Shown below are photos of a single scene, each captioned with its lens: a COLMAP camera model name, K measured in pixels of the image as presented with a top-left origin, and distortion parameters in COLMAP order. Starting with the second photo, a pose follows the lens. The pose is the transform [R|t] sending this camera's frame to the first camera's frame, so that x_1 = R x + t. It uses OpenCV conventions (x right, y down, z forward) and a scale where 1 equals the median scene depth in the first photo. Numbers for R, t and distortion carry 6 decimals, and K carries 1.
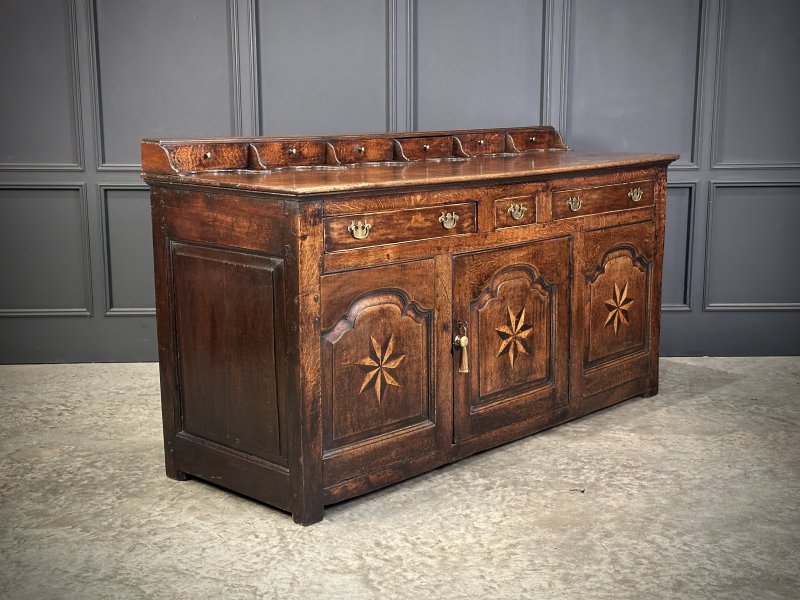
lens RADIAL K [[1030.5, 0, 402.9], [0, 1030.5, 301.5], [0, 0, 1]] dist [0.168778, -0.375675]
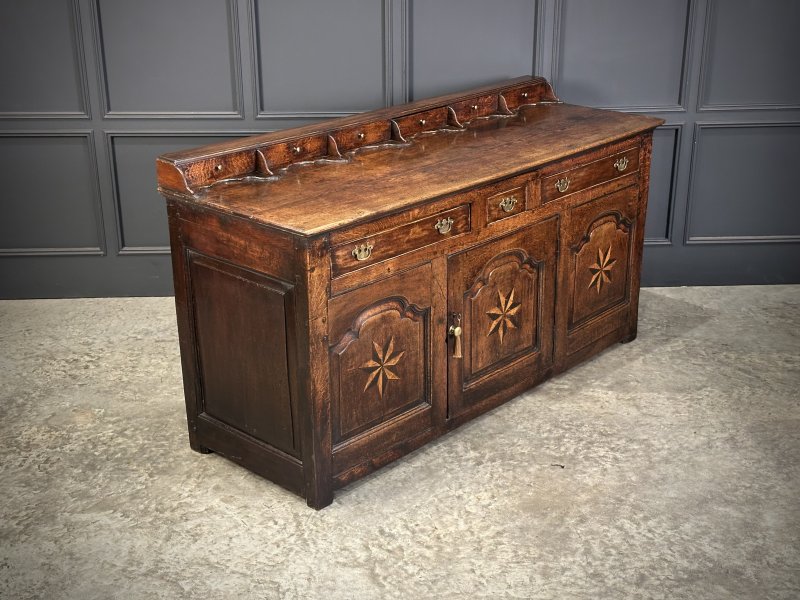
lens RADIAL K [[1033.1, 0, 393.6], [0, 1033.1, 288.0], [0, 0, 1]] dist [0.163991, -0.364946]
pose [[0.999988, -0.004799, -0.000062, -0.008784], [0.004733, 0.983928, 0.178504, -0.212396], [-0.000795, -0.178503, 0.983939, -0.074074]]
